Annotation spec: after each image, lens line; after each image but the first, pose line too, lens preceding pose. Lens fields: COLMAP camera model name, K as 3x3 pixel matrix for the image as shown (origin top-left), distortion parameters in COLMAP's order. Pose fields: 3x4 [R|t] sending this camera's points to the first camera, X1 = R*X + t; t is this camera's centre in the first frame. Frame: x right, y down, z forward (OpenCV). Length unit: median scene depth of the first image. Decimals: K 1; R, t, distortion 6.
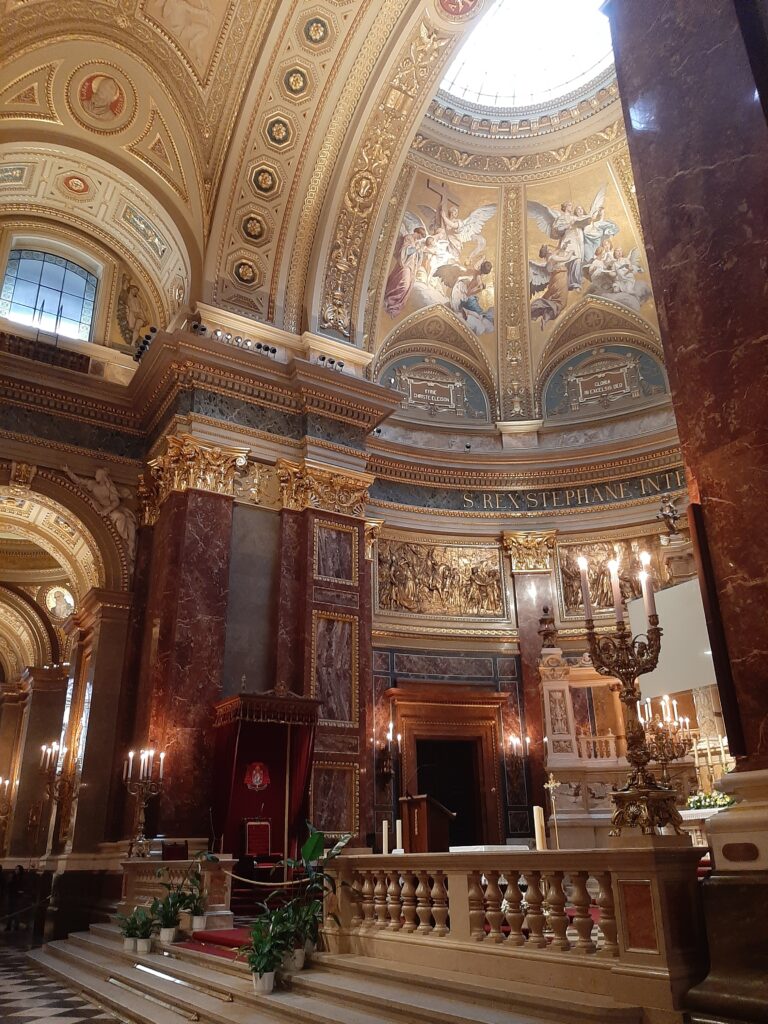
lens RADIAL K [[784.9, 0, 386.9], [0, 784.9, 554.7], [0, 0, 1]] dist [0.004523, -0.045311]
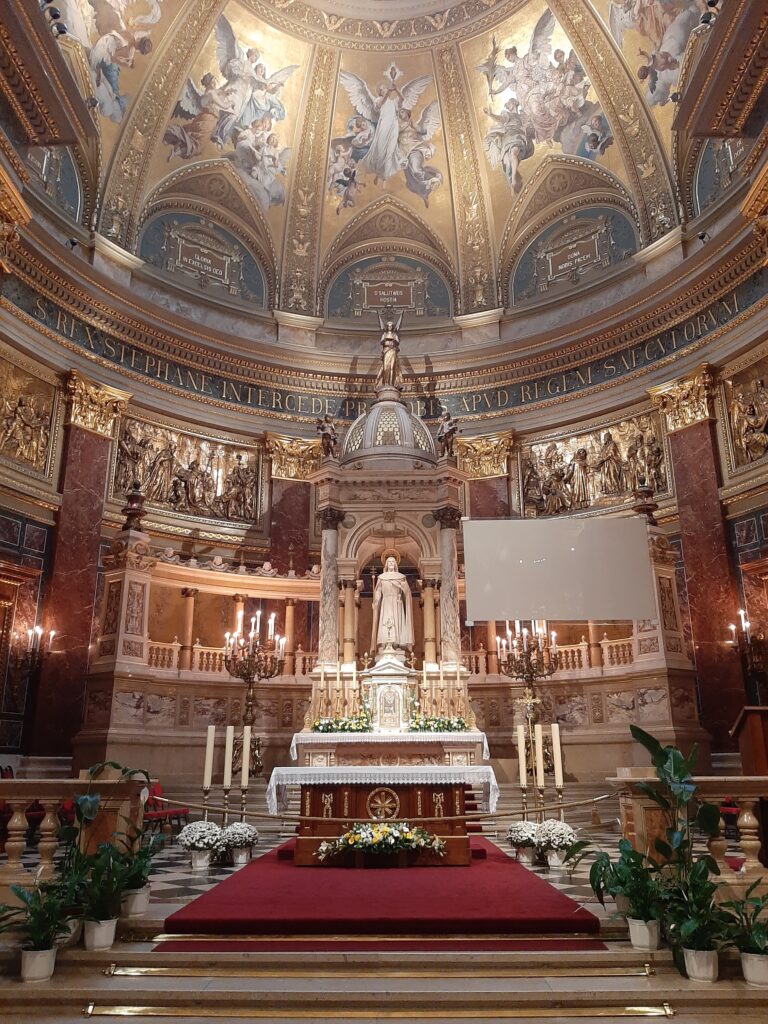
lens RADIAL K [[784.9, 0, 386.9], [0, 784.9, 554.7], [0, 0, 1]] dist [0.004523, -0.045311]
pose [[0.529318, 0.237523, 0.814497, -0.271269], [-0.305795, 0.948898, -0.077990, 0.108636], [-0.791399, -0.207788, 0.574902, 0.272981]]
